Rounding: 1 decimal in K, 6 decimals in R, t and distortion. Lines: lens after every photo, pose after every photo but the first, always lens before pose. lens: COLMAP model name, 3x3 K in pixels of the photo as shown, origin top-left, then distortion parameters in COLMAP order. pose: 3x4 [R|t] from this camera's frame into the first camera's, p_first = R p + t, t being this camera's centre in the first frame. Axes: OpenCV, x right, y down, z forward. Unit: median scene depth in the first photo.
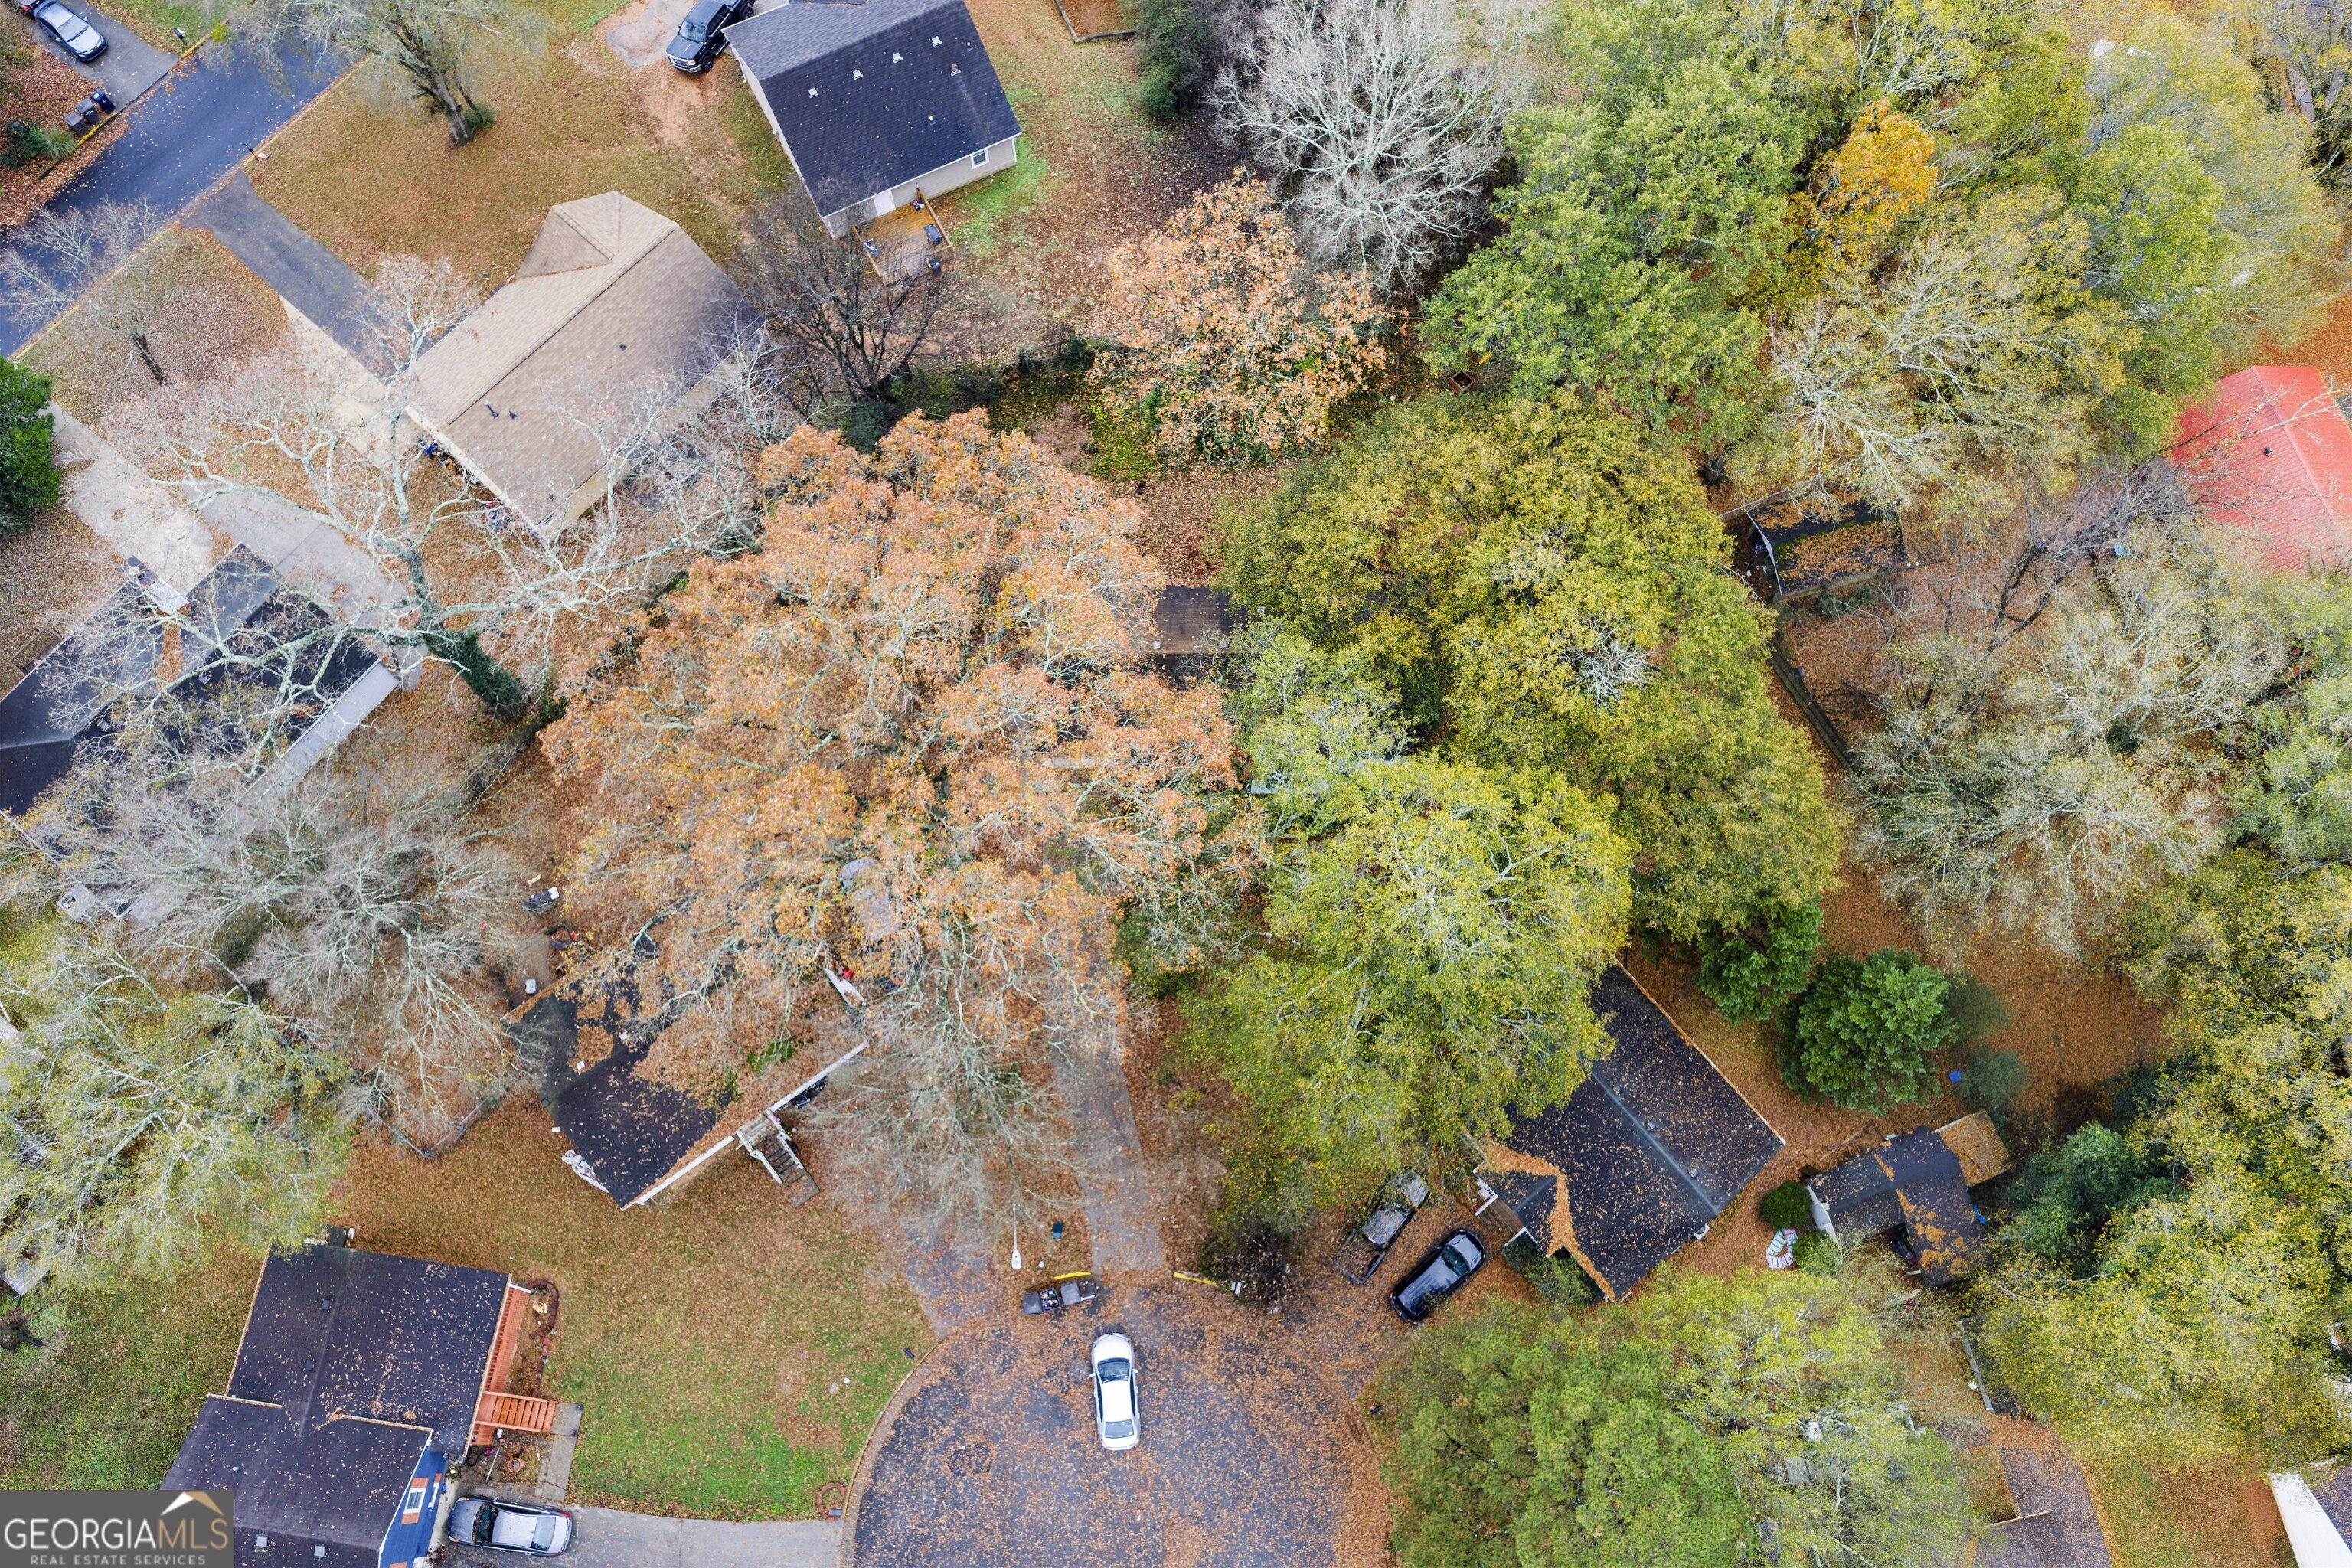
lens RADIAL K [[1963.7, 0, 1176.5], [0, 1963.7, 784.4], [0, 0, 1]] dist [-0.004085, -0.004485]
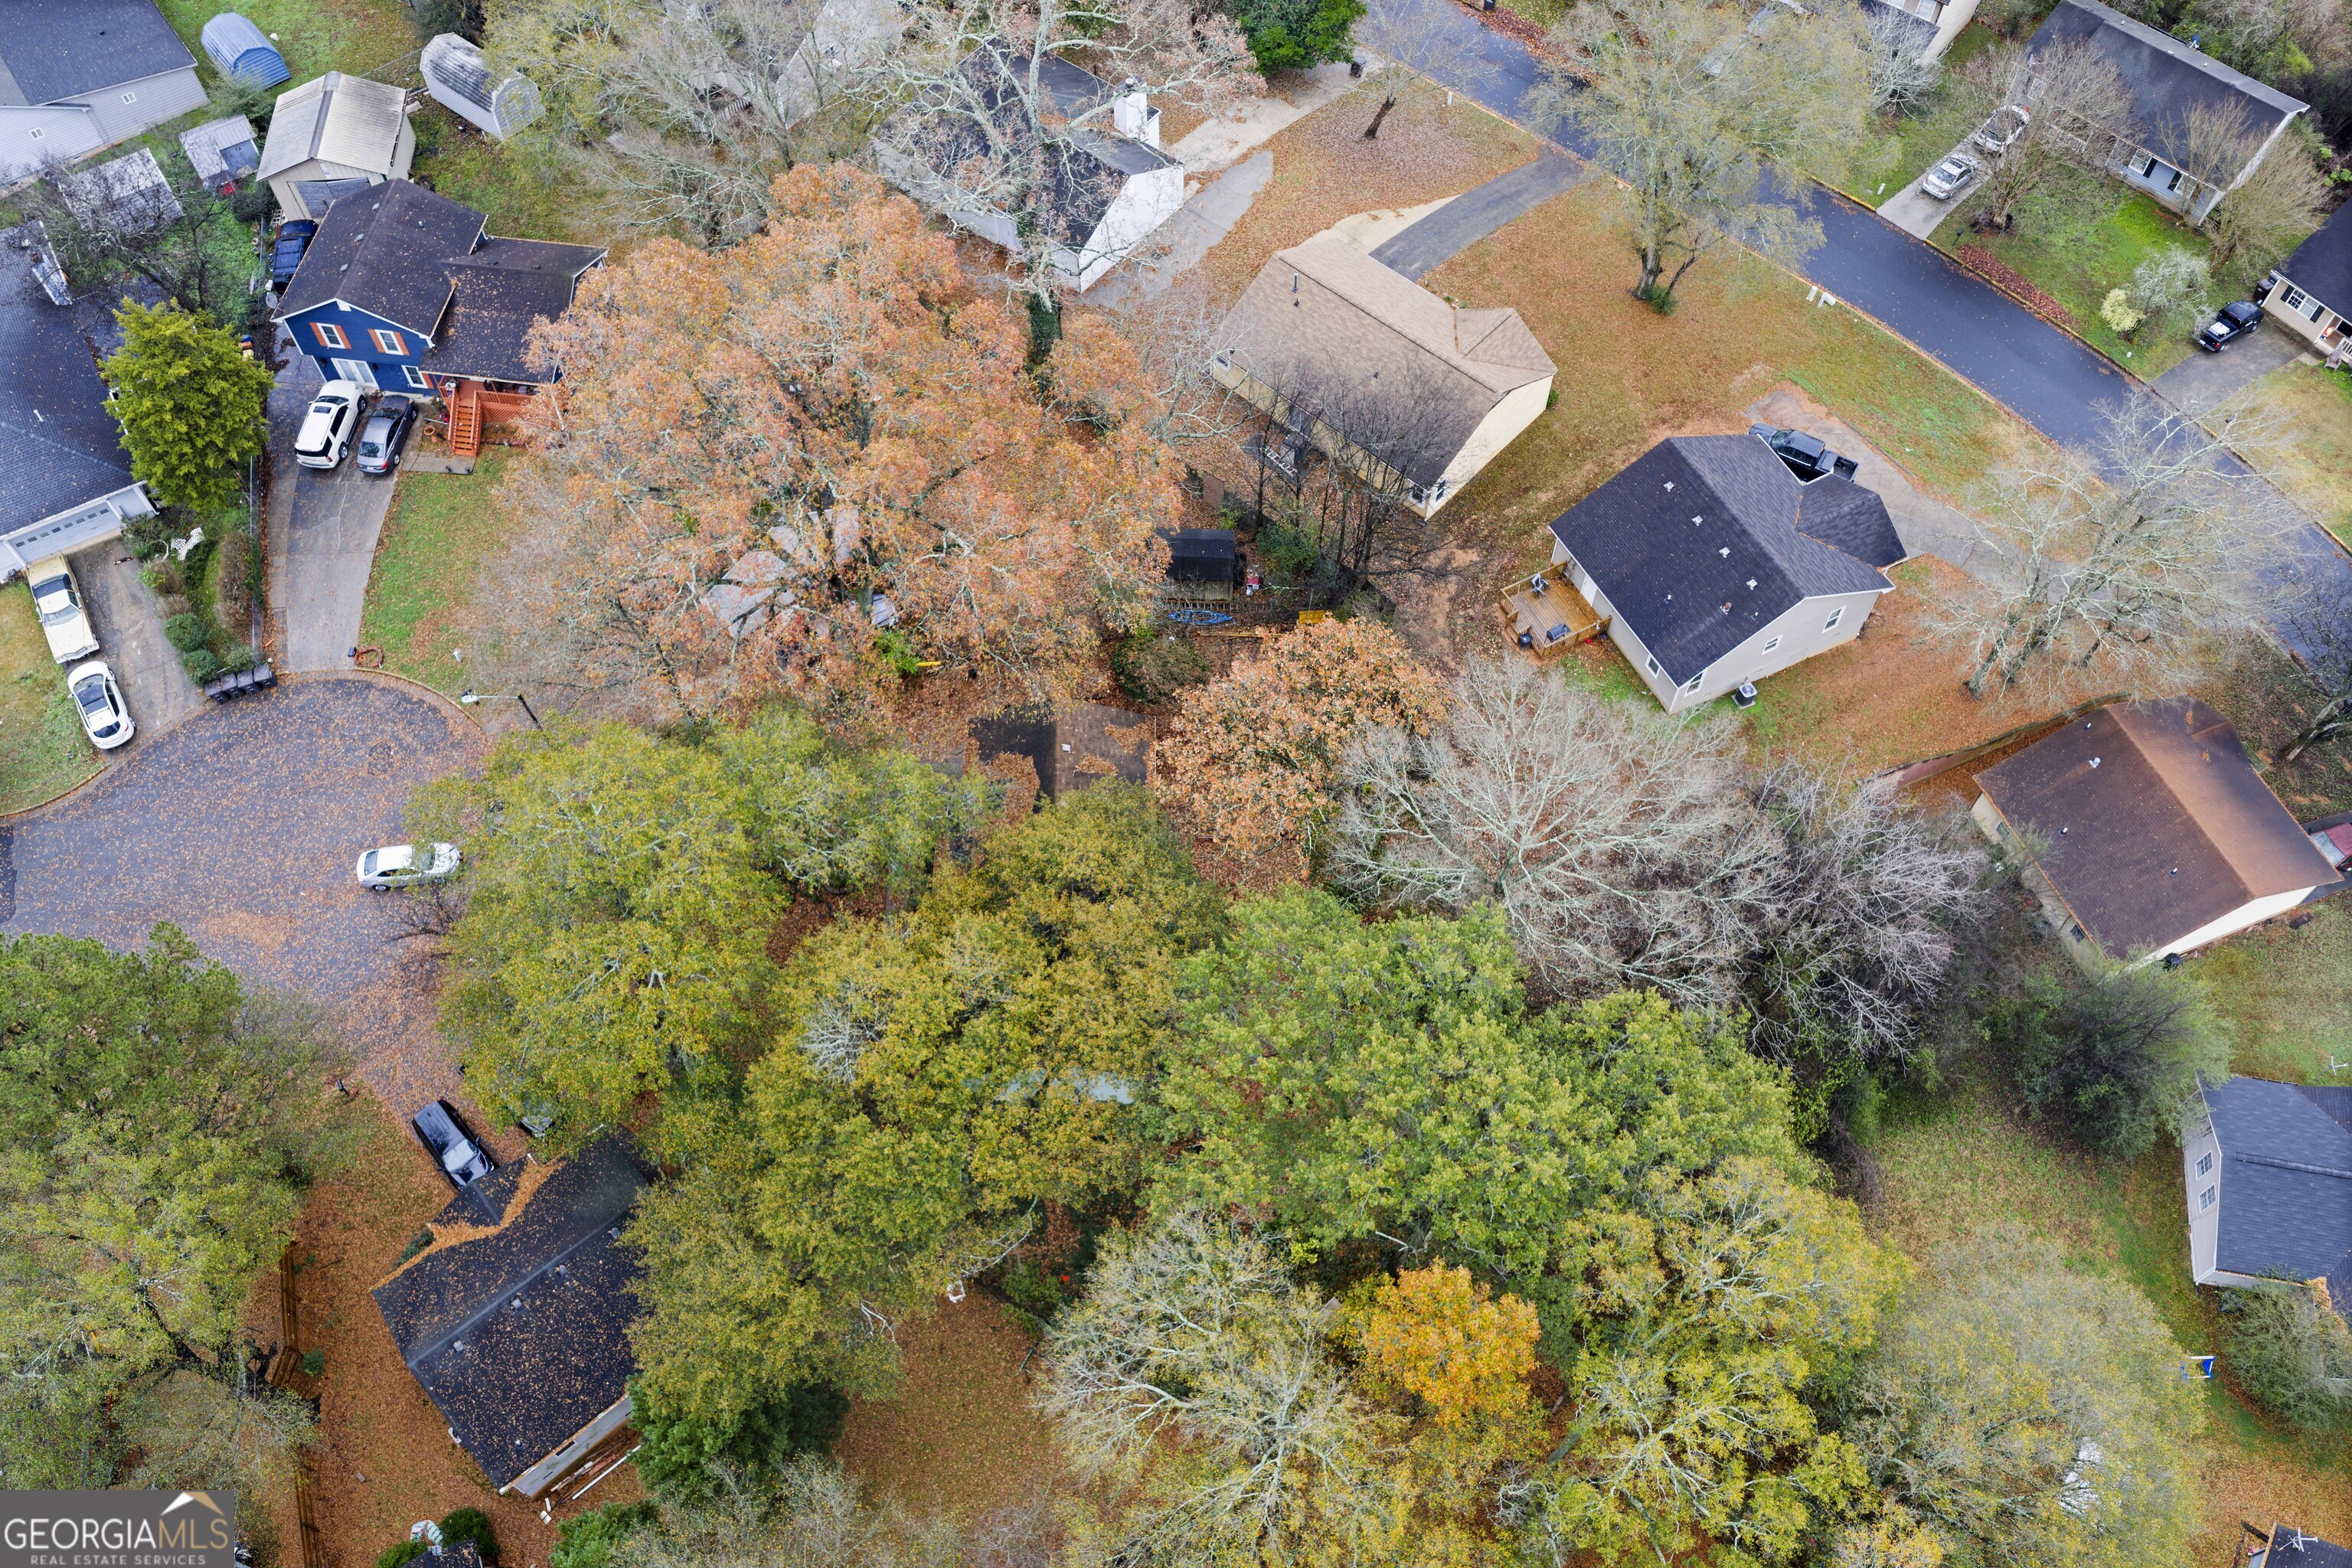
lens RADIAL K [[1963.7, 0, 1176.3], [0, 1963.7, 784.2], [0, 0, 1]] dist [-0.004085, -0.004485]
pose [[0.002035, 0.844835, -0.535024, 0.462942], [-0.946437, 0.174377, 0.271752, -0.359527], [0.322881, 0.505813, 0.799938, 0.211996]]
